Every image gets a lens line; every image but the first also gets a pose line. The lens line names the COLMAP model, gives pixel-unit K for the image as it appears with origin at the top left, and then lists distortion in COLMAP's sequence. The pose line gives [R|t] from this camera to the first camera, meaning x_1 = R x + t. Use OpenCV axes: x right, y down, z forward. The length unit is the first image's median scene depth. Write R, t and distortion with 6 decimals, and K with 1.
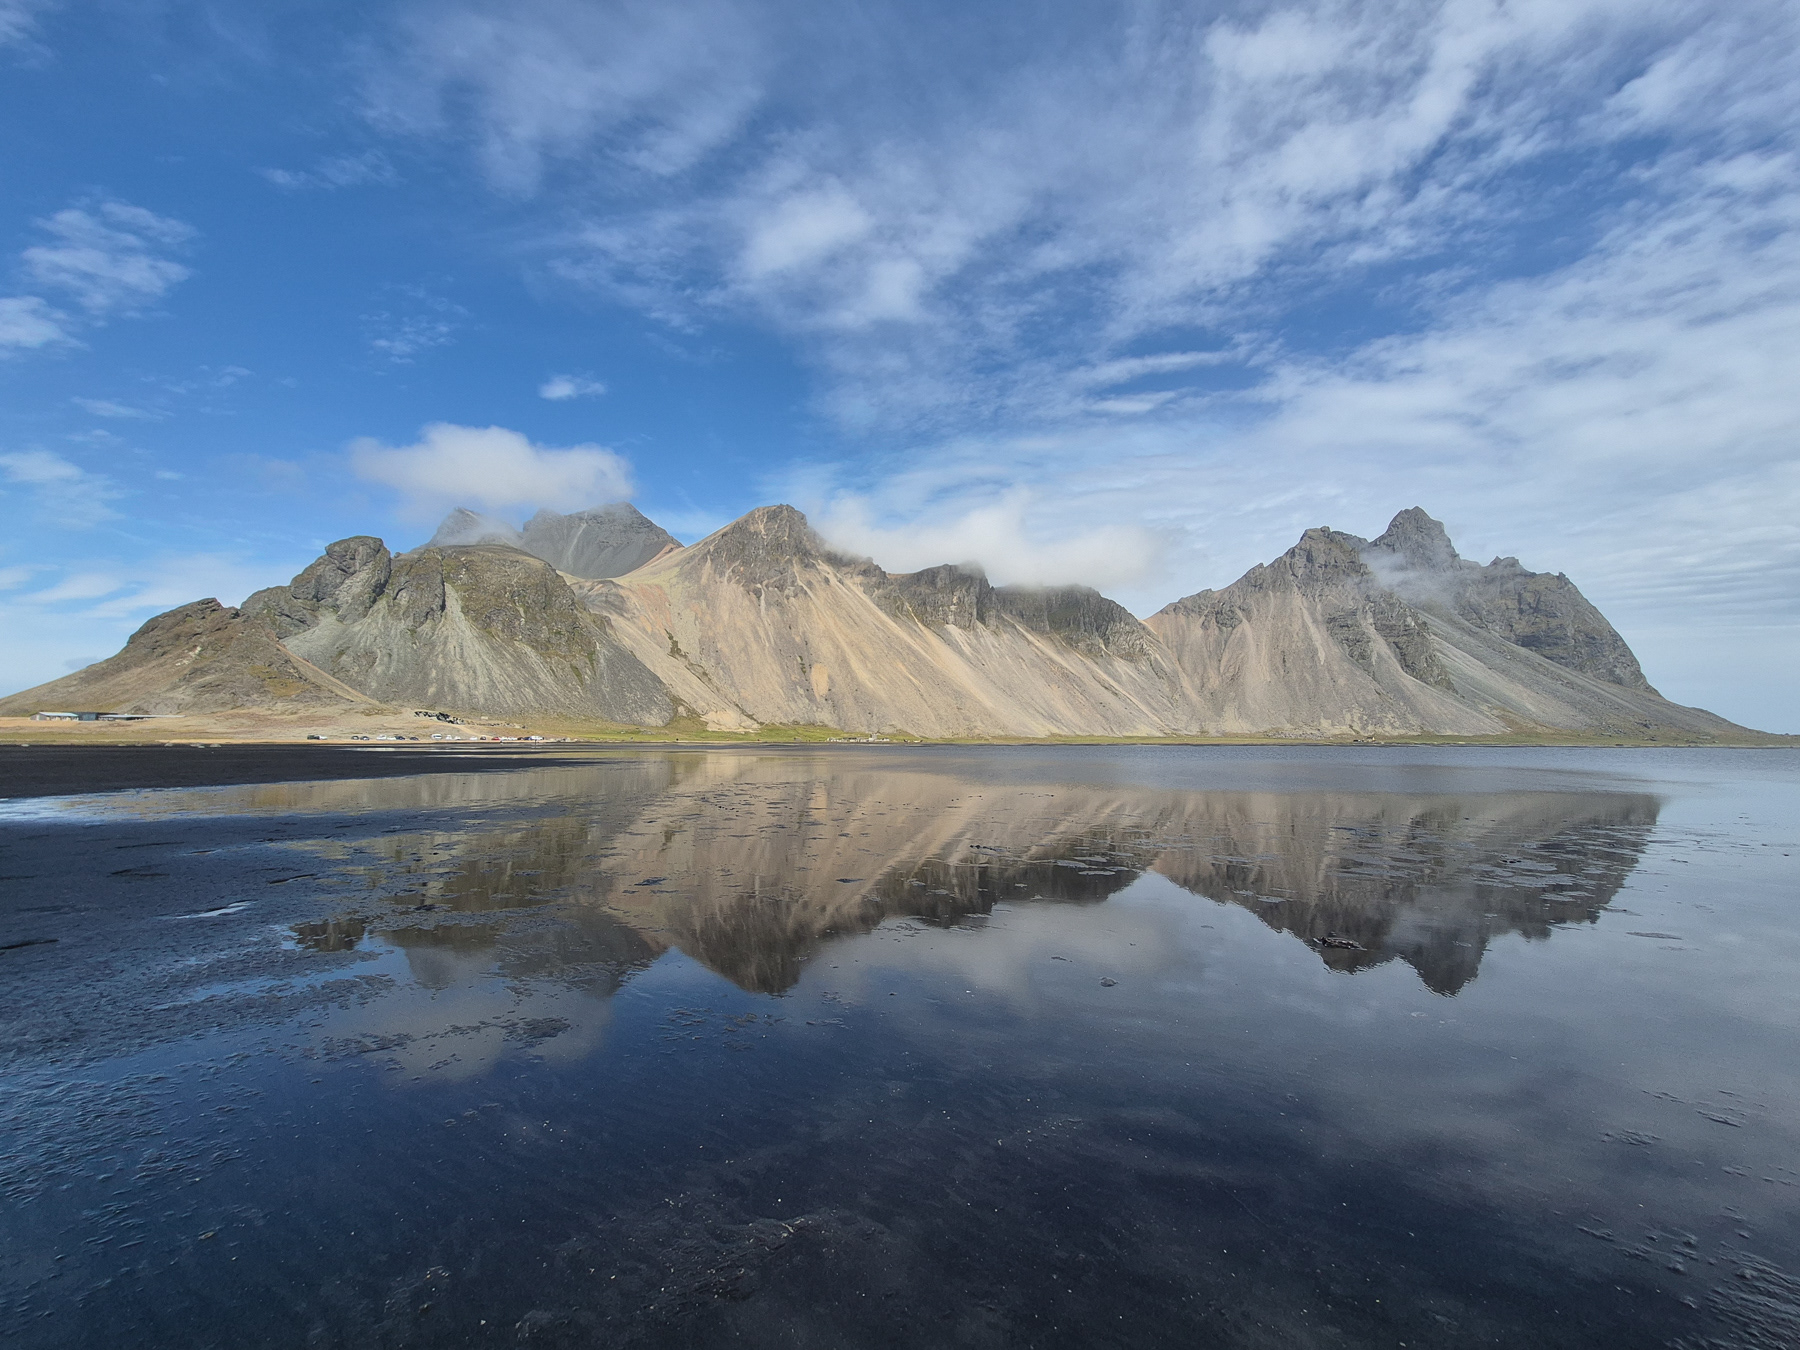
lens RADIAL K [[732.9, 0, 900.0], [0, 732.9, 675.0], [0, 0, 1]] dist [0.005547, -0.000110]
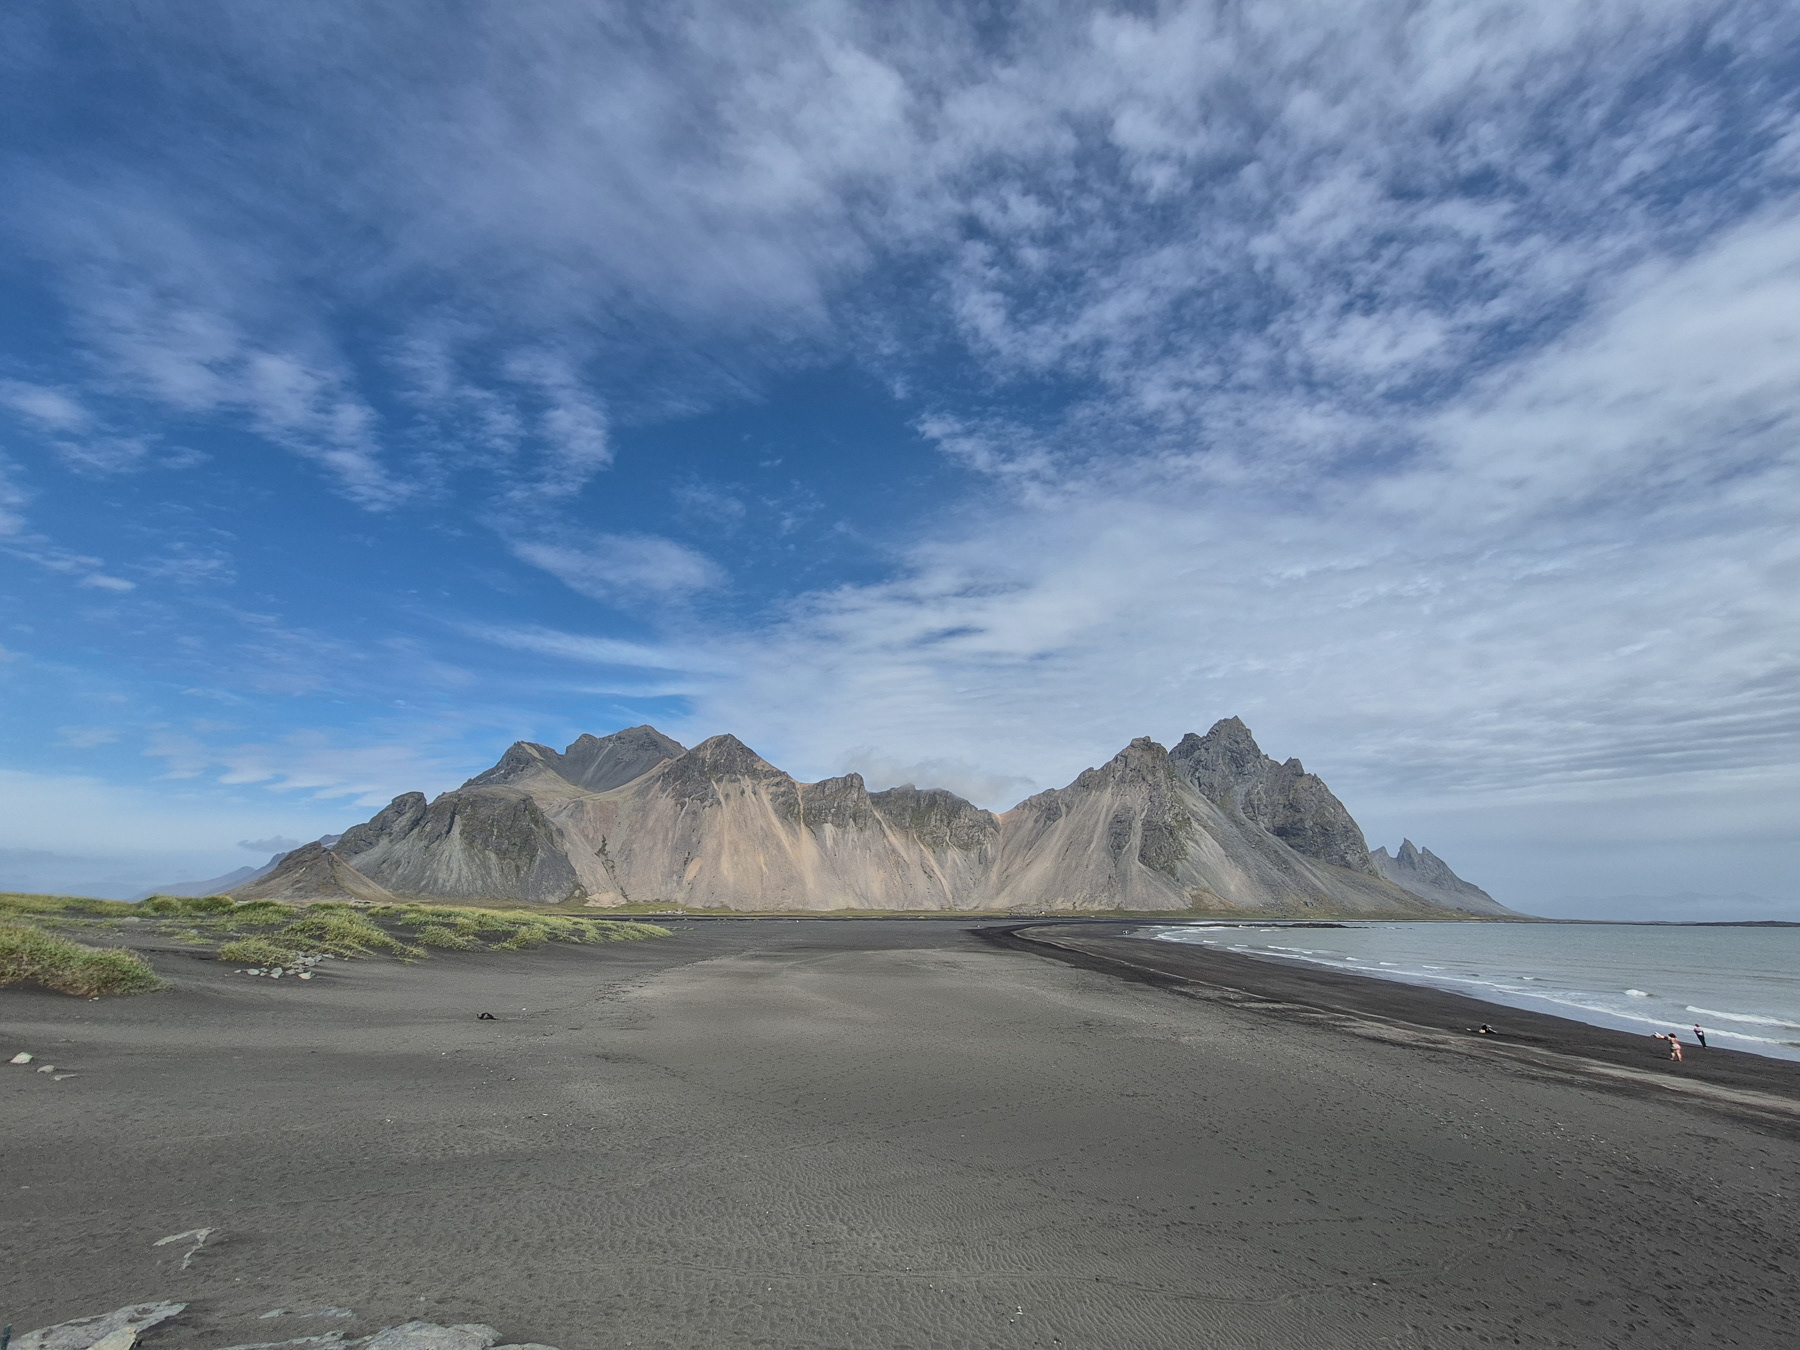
lens RADIAL K [[732.9, 0, 900.0], [0, 732.9, 675.0], [0, 0, 1]] dist [0.005547, -0.000110]
pose [[0.988237, -0.041623, -0.147154, 0.451226], [0.008003, 0.975005, -0.222039, -0.037178], [0.152718, 0.218250, 0.963869, -0.381955]]
